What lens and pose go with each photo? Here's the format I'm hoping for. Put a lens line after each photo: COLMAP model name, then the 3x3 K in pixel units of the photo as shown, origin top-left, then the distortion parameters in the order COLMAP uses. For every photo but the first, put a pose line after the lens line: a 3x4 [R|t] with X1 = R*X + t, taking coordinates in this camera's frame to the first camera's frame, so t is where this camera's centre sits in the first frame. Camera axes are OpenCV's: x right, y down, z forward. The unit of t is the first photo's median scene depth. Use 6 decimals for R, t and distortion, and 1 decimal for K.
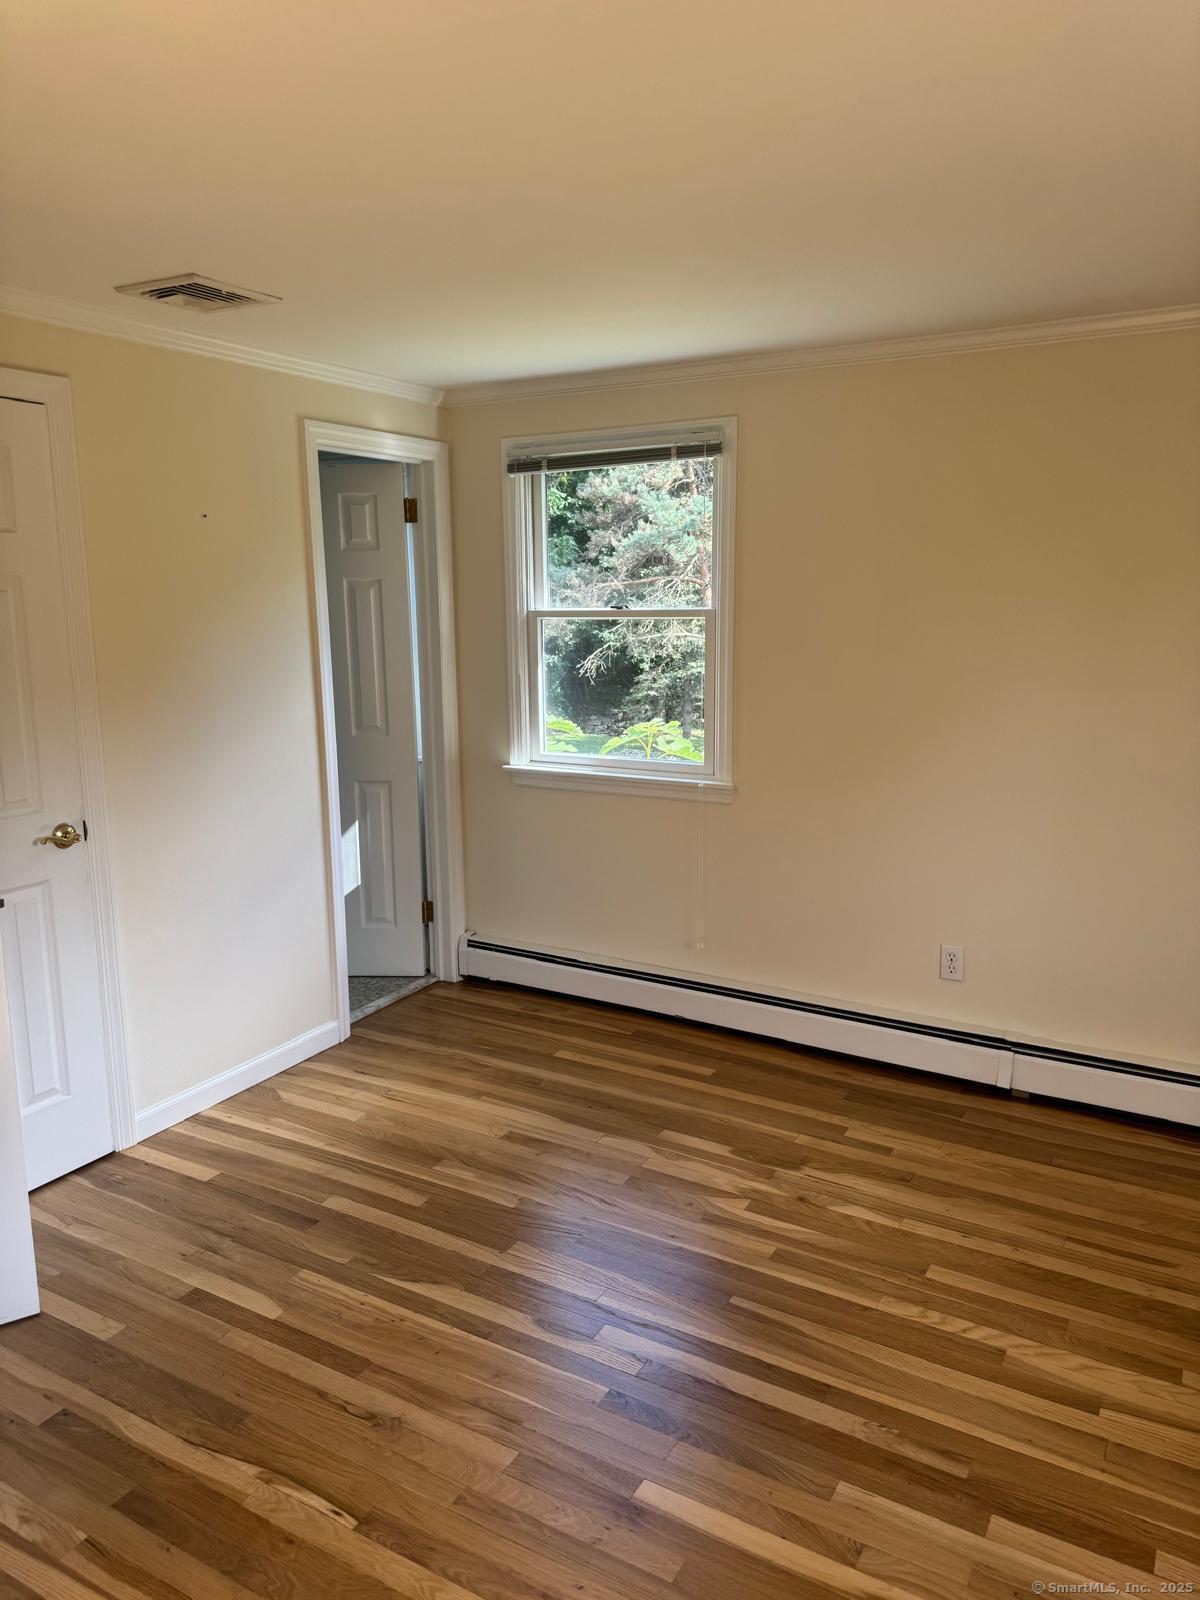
lens RADIAL K [[1140.0, 0, 606.6], [0, 1140.0, 809.8], [0, 0, 1]] dist [0.007643, -0.010955]
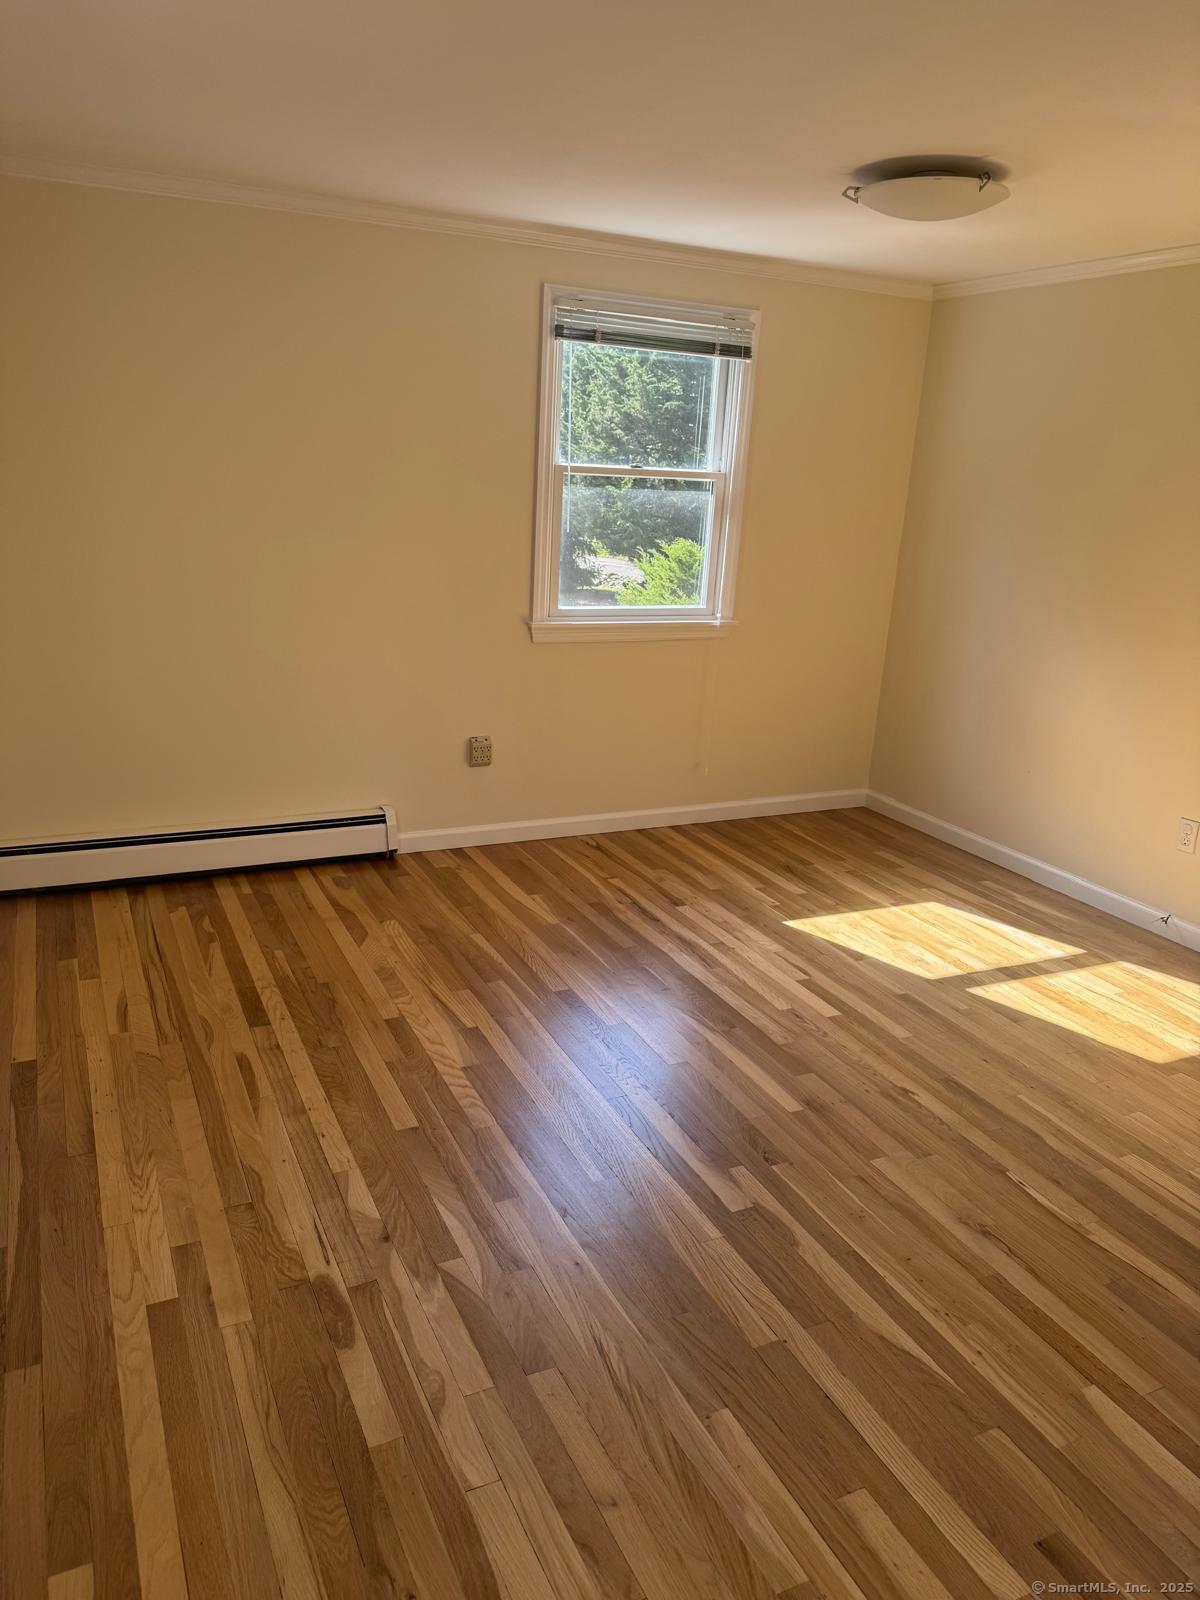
lens RADIAL K [[1140.0, 0, 598.2], [0, 1140.0, 800.5], [0, 0, 1]] dist [0.007643, -0.010955]
pose [[-0.825075, -0.190326, 0.532003, -0.316738], [0.070321, 0.899649, 0.430913, -0.259186], [-0.560630, 0.392946, -0.728894, 1.450540]]
